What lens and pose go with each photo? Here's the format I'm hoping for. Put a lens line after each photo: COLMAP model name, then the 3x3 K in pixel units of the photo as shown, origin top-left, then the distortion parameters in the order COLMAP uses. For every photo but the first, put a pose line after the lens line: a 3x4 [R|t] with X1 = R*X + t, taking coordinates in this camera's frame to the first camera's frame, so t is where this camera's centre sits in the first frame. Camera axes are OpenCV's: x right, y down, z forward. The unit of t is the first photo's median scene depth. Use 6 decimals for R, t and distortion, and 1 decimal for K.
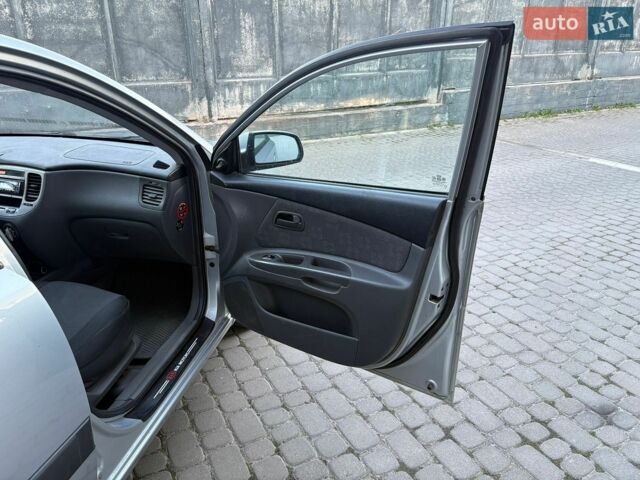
lens RADIAL K [[488.8, 0, 323.9], [0, 488.8, 234.7], [0, 0, 1]] dist [0.041598, -0.036761]
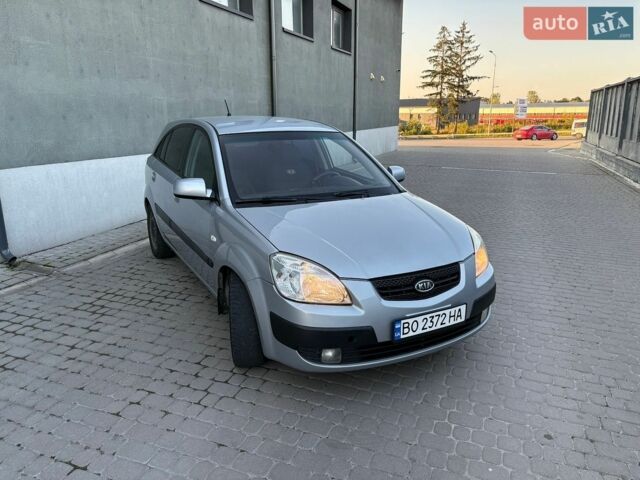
lens RADIAL K [[488.8, 0, 323.9], [0, 488.8, 234.7], [0, 0, 1]] dist [0.041598, -0.036761]
pose [[-0.764156, 0.151247, -0.627049, 0.176212], [-0.253617, 0.823375, 0.507674, -0.304396], [0.593080, 0.546972, -0.590827, 0.680863]]
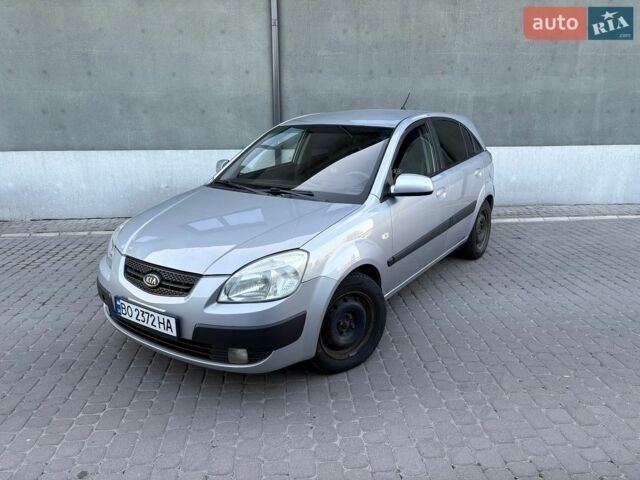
lens RADIAL K [[489.4, 0, 322.0], [0, 489.4, 229.8], [0, 0, 1]] dist [0.042956, -0.031823]
pose [[-0.913547, -0.097974, 0.394758, -0.438867], [0.157410, 0.809762, 0.565250, -0.324072], [-0.375039, 0.578522, -0.724333, 0.730429]]
